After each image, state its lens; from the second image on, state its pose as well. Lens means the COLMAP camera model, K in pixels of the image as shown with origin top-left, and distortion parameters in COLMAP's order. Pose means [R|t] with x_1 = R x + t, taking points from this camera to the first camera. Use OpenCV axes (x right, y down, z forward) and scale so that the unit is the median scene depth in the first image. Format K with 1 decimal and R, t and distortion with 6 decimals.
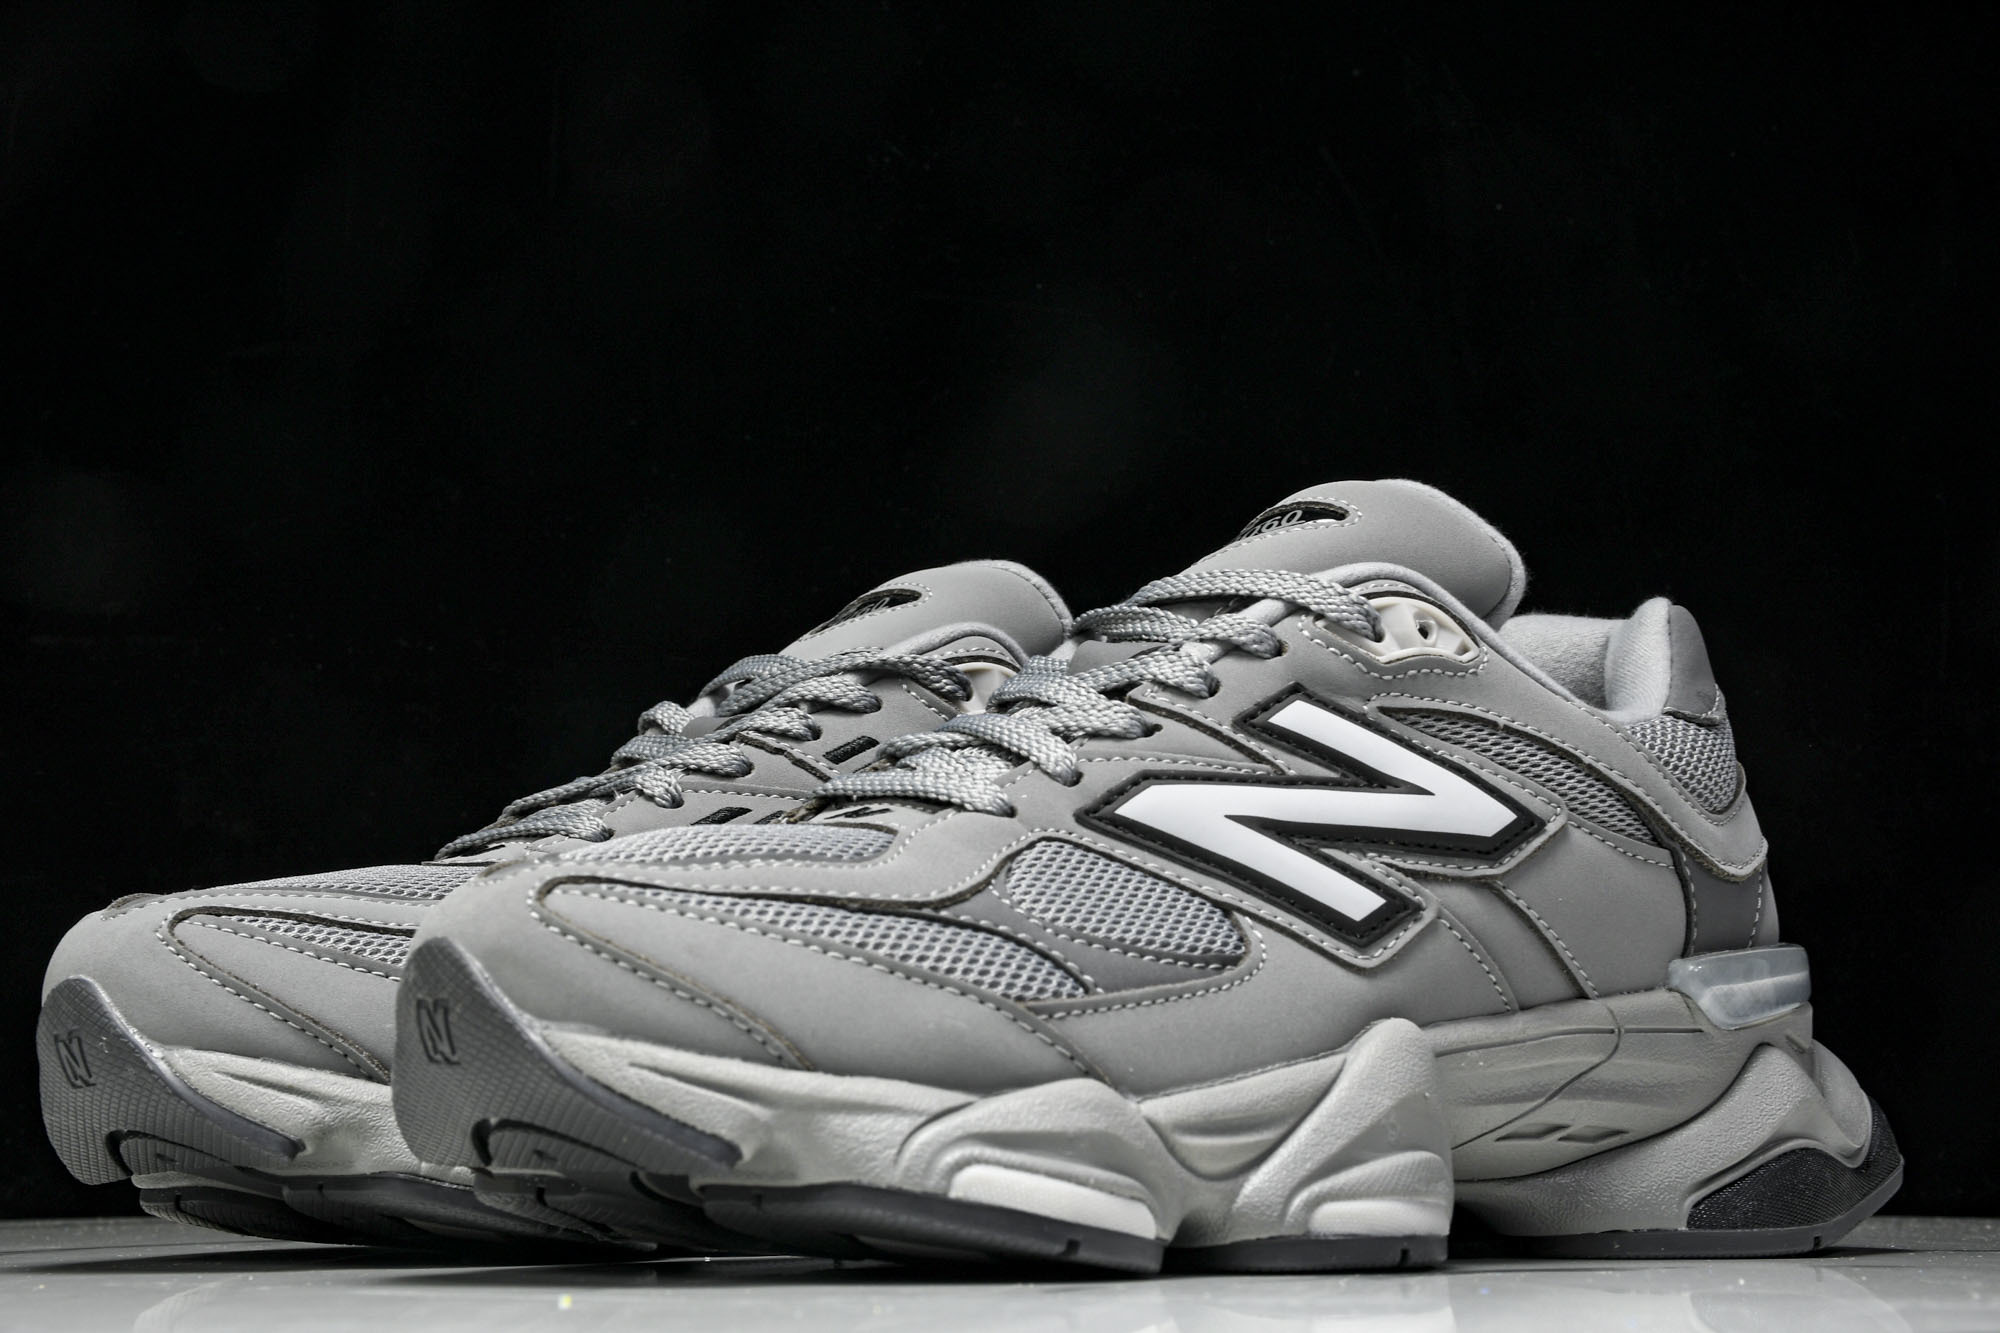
lens RADIAL K [[3545.7, 0, 934.7], [0, 3545.7, 608.9], [0, 0, 1]] dist [0.181498, 0.000000]
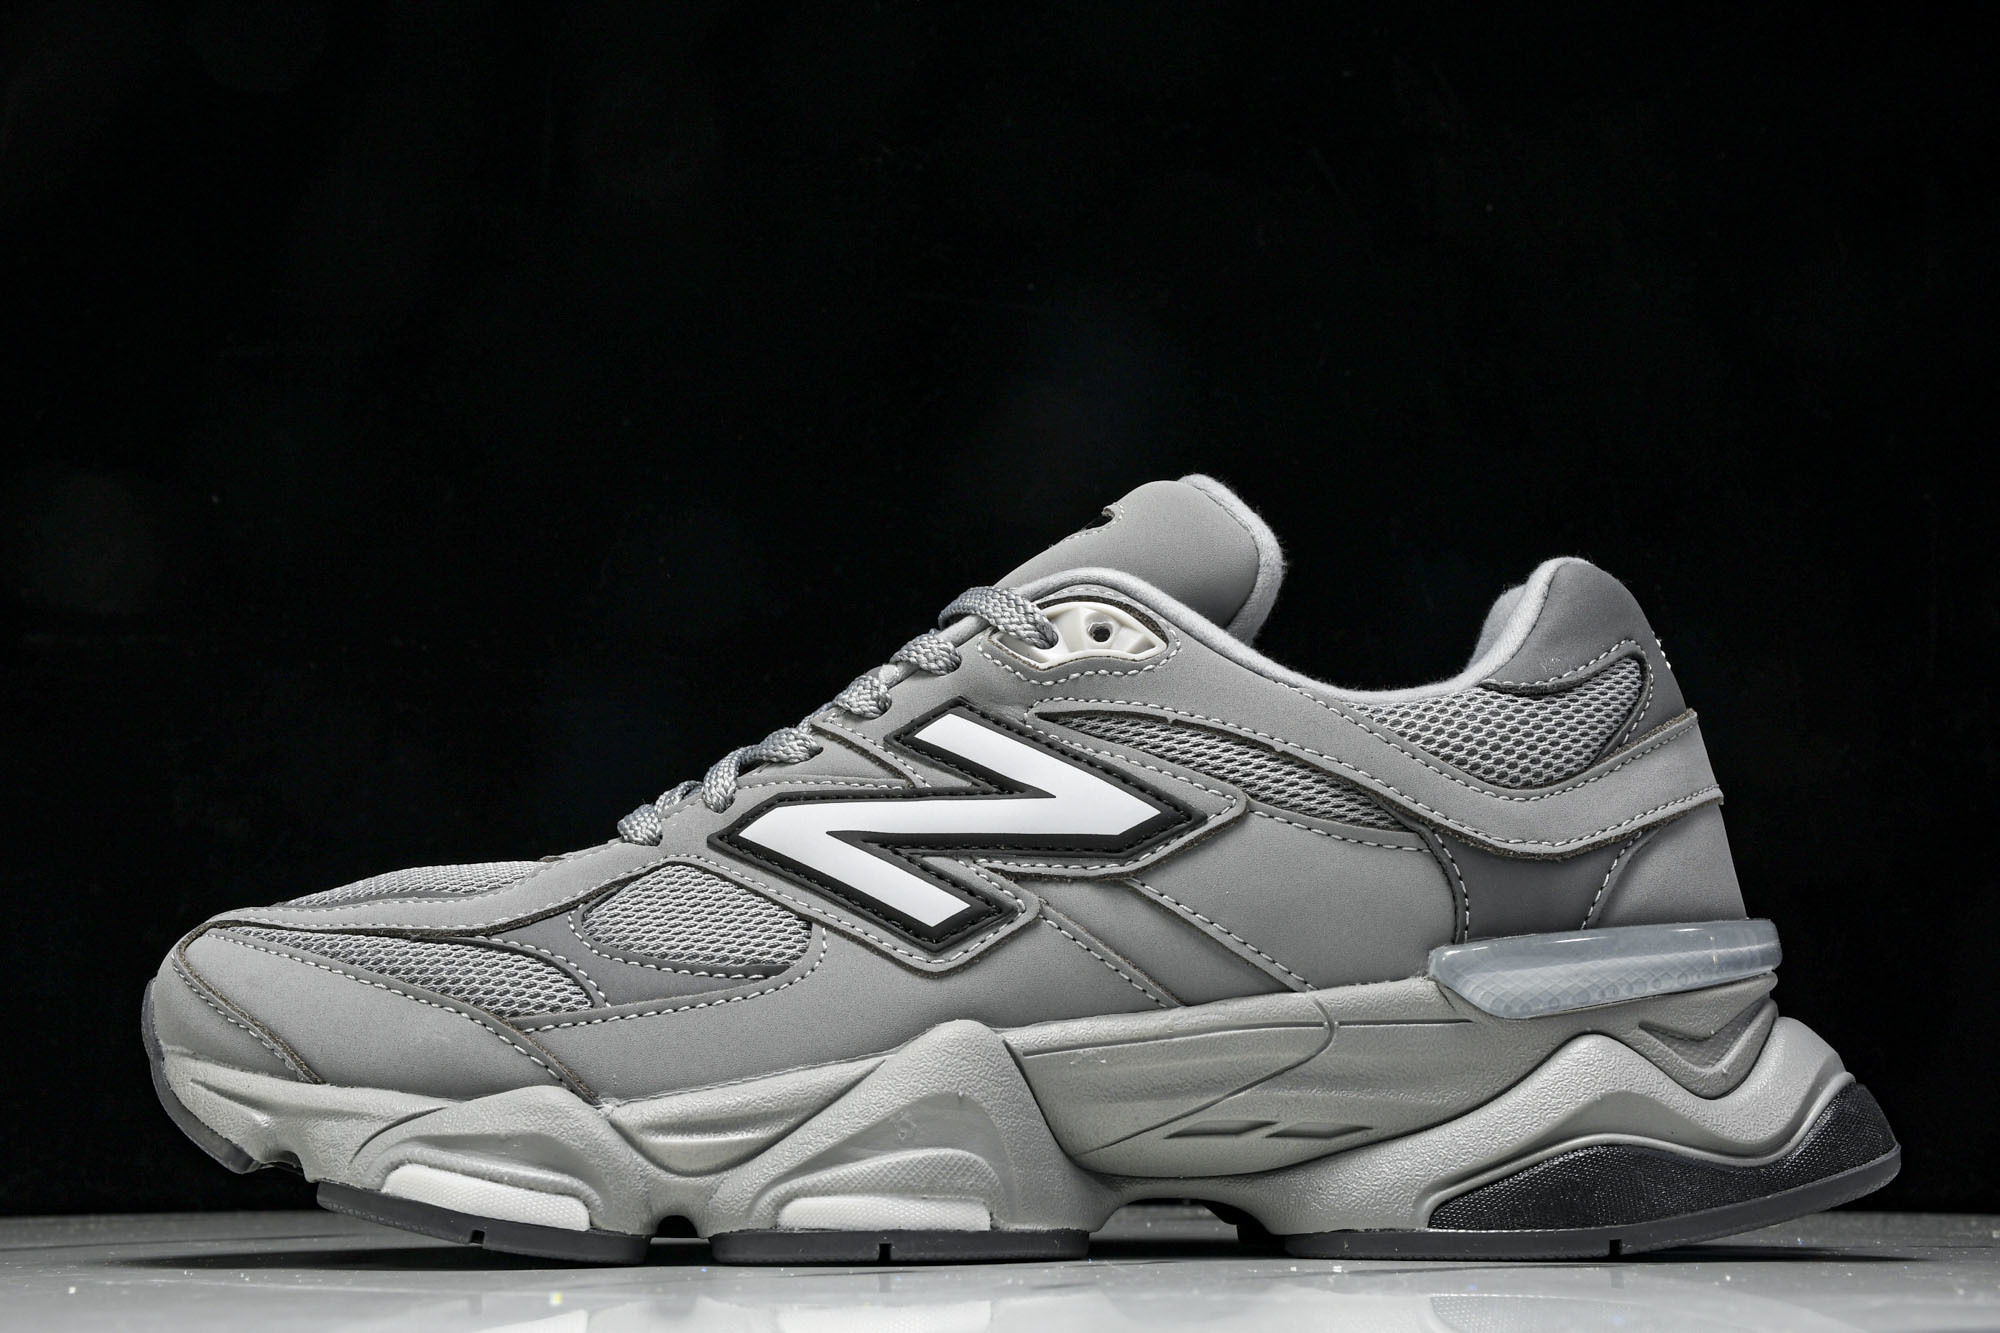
lens RADIAL K [[3545.7, 0, 987.5], [0, 3545.7, 662.8], [0, 0, 1]] dist [0.181498, 0.000000]
pose [[0.798701, -0.084606, -0.595750, 0.727034], [0.090163, 0.995715, -0.020528, 0.033221], [0.594934, -0.037319, 0.802907, 0.182200]]
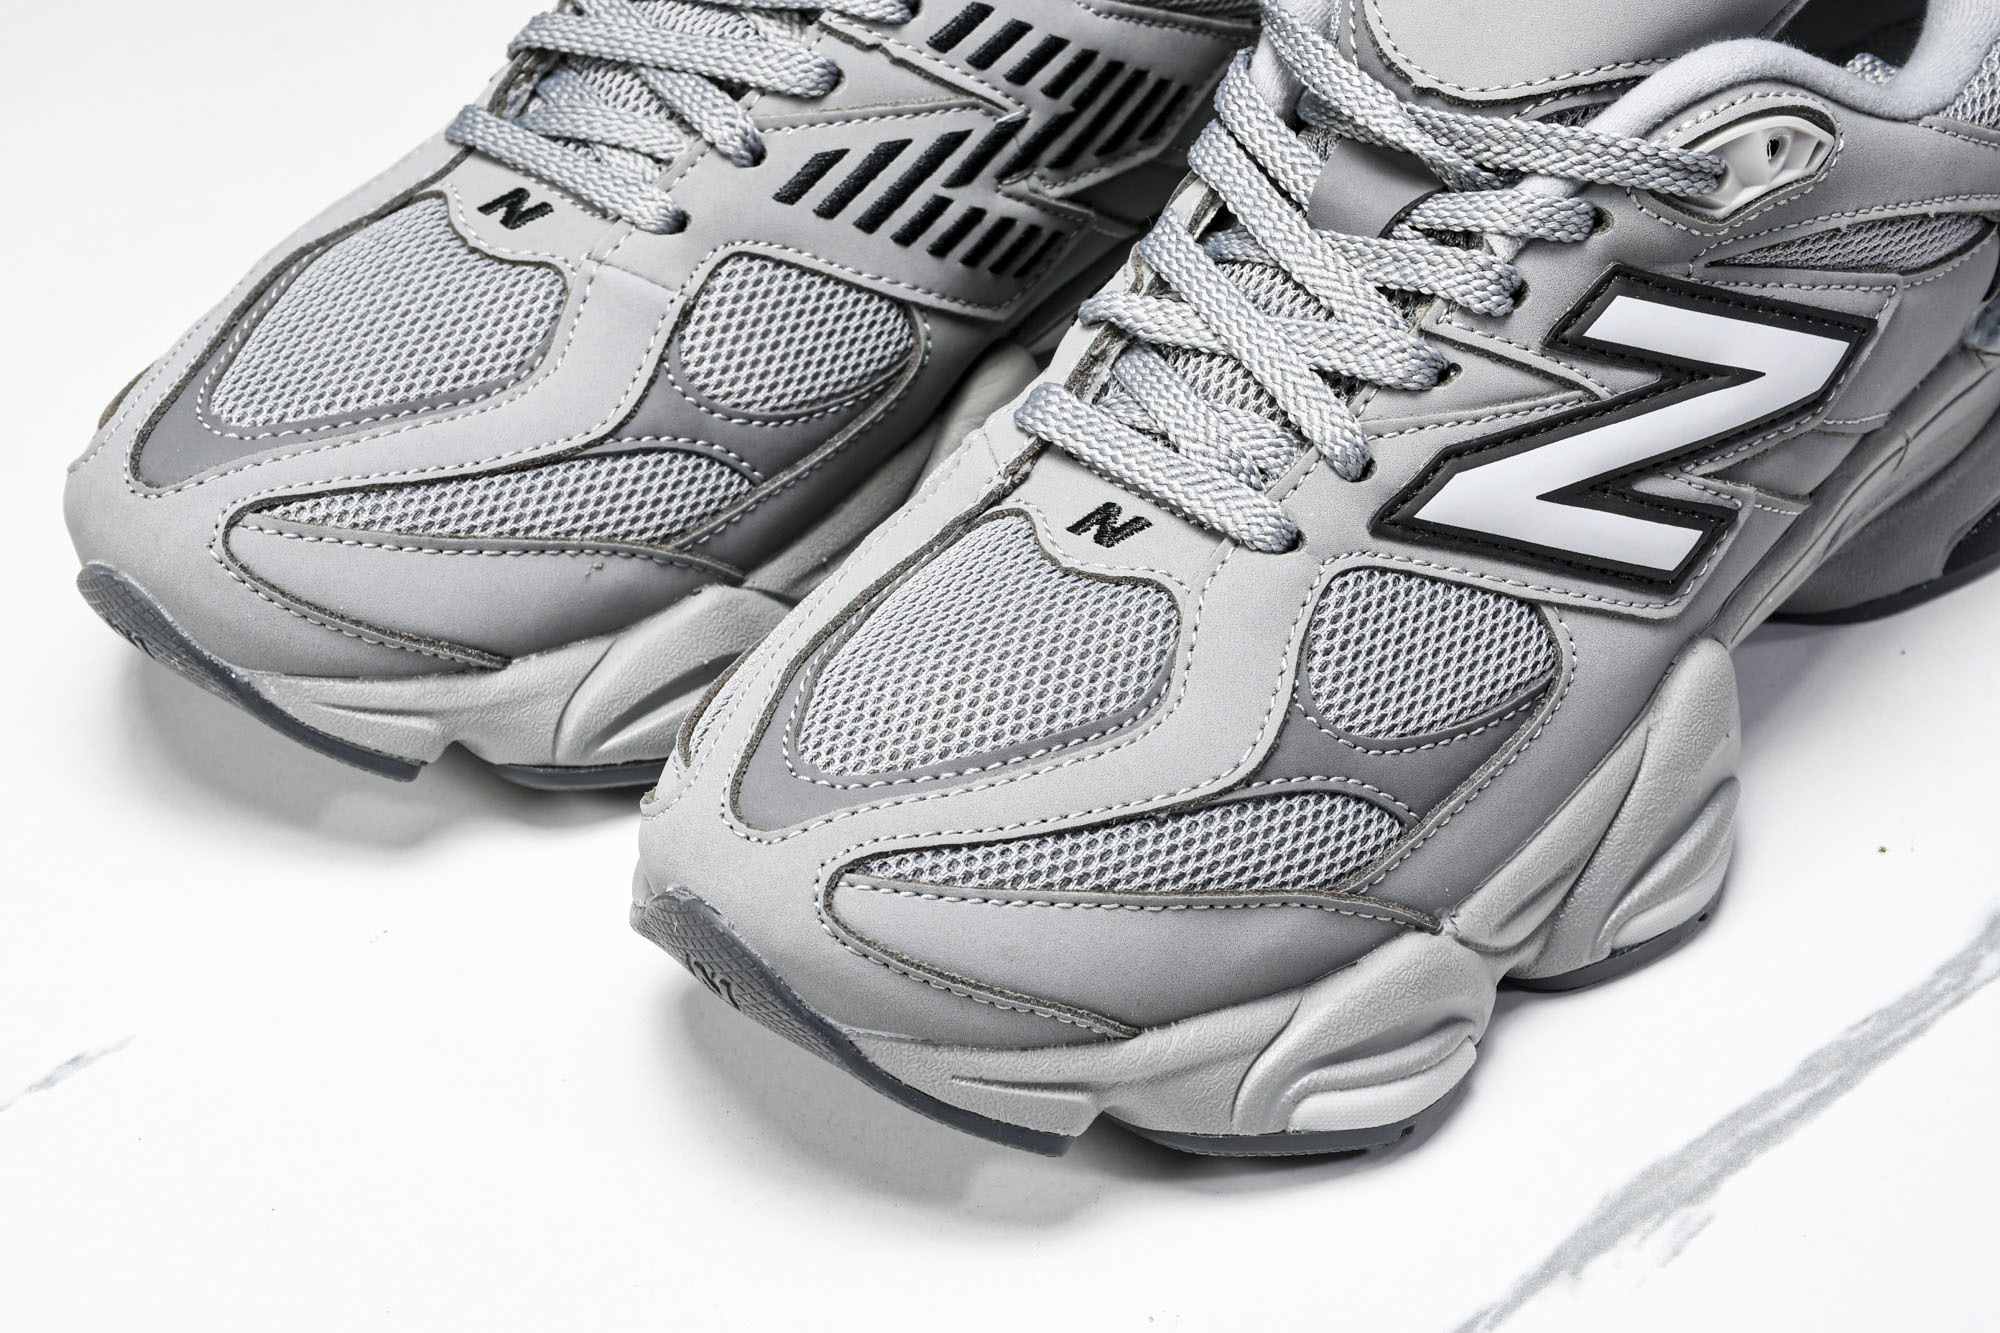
lens RADIAL K [[4347.2, 0, 982.9], [0, 4347.2, 685.7], [0, 0, 1]] dist [0.333973, 0.000000]
pose [[0.985856, -0.105155, 0.130500, -0.184273], [-0.026220, 0.672303, 0.739812, -0.661565], [-0.165531, -0.732770, 0.660037, 0.290498]]
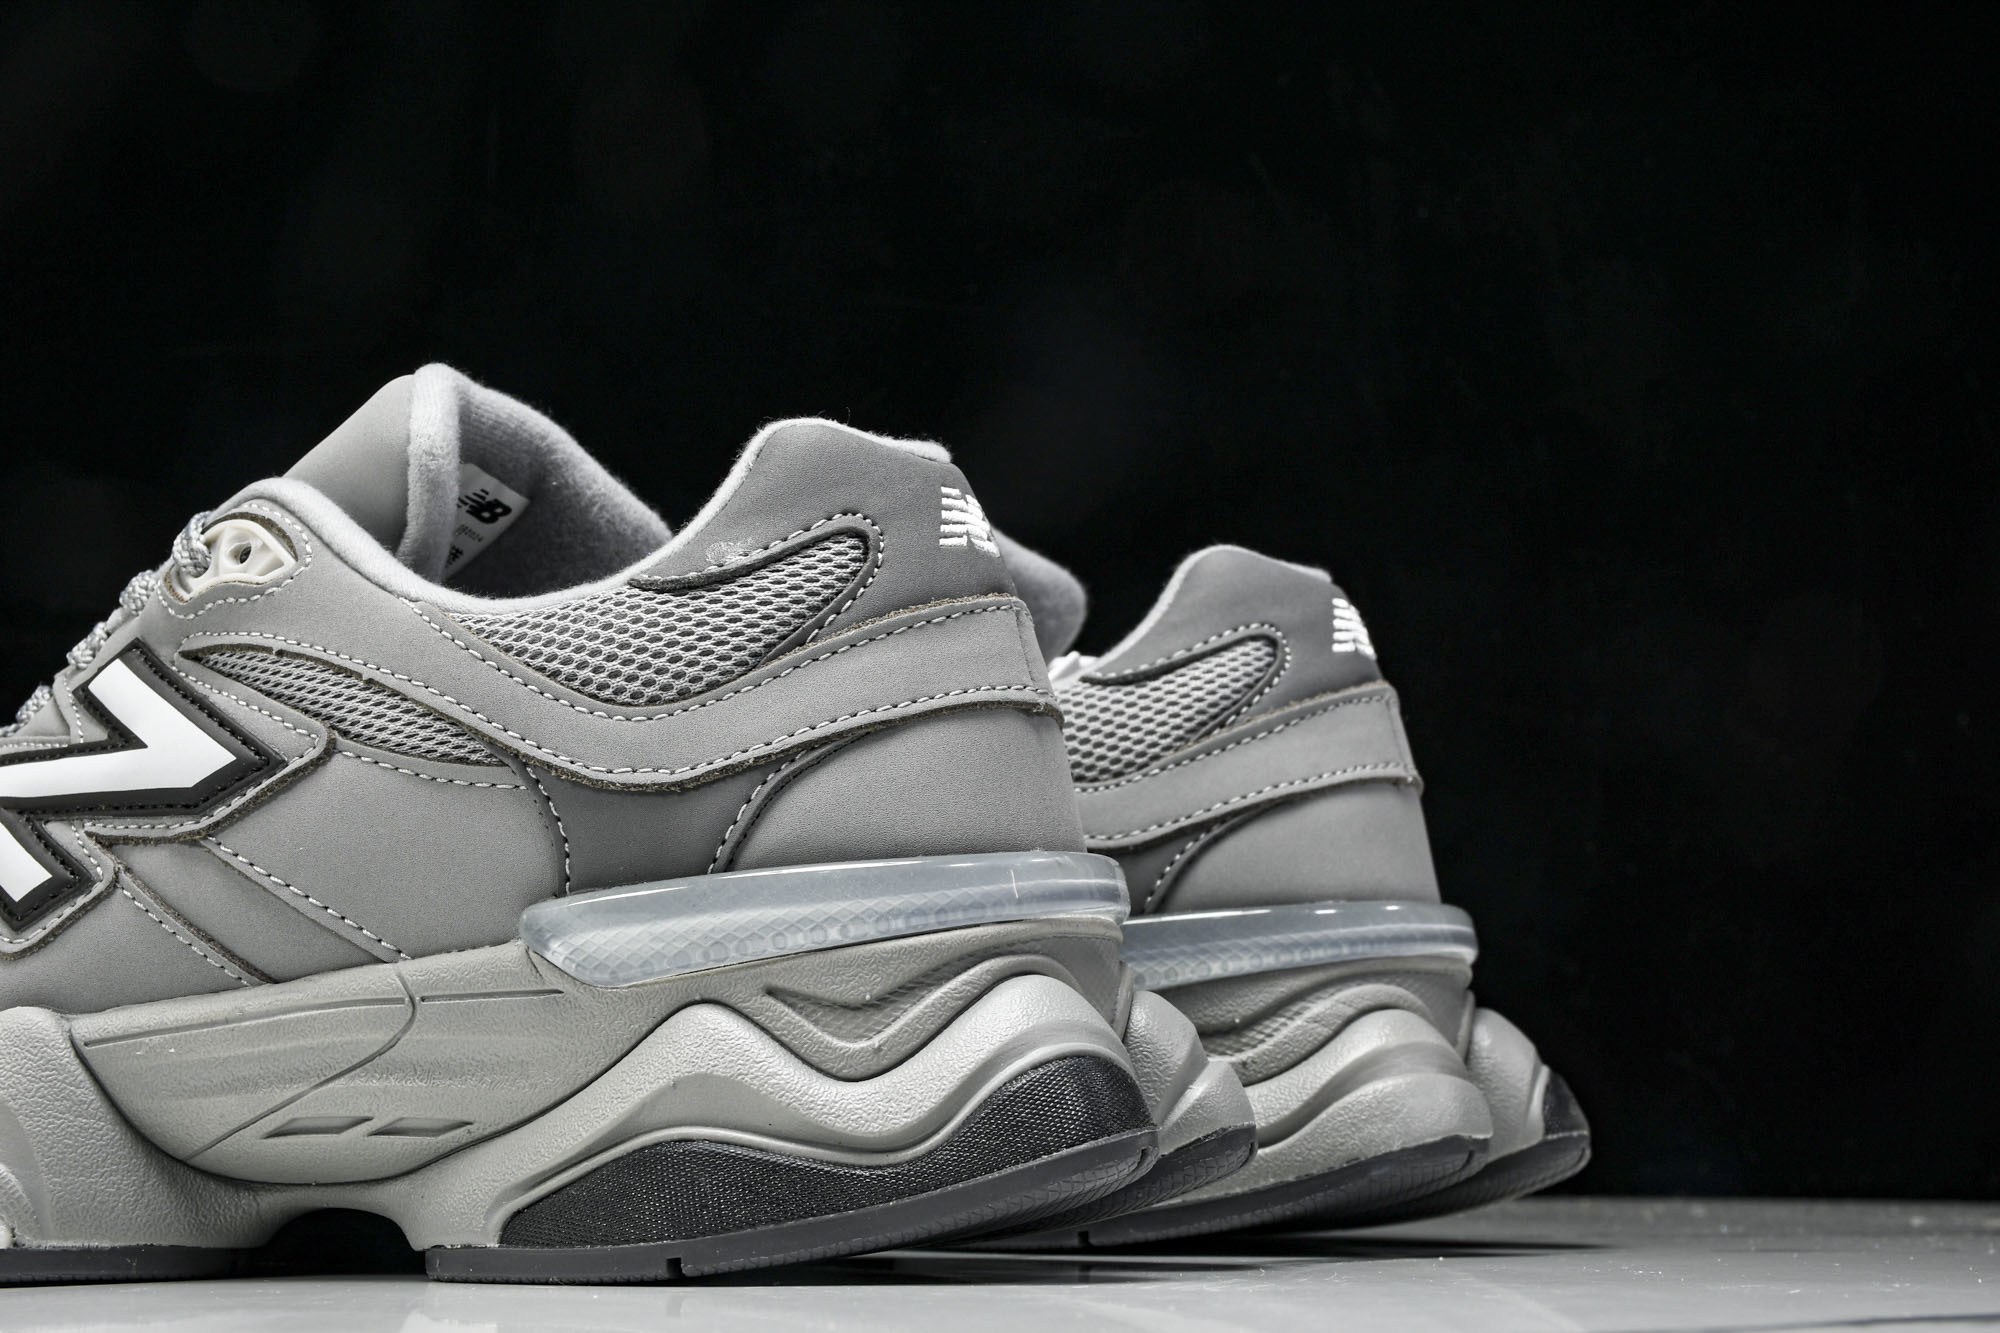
lens RADIAL K [[3545.7, 0, 986.9], [0, 3545.7, 662.0], [0, 0, 1]] dist [0.181498, 0.000000]
pose [[0.428615, -0.122797, -0.895103, 1.018806], [0.134190, 0.988385, -0.071337, 0.122040], [0.893466, -0.089538, 0.440115, 0.798169]]
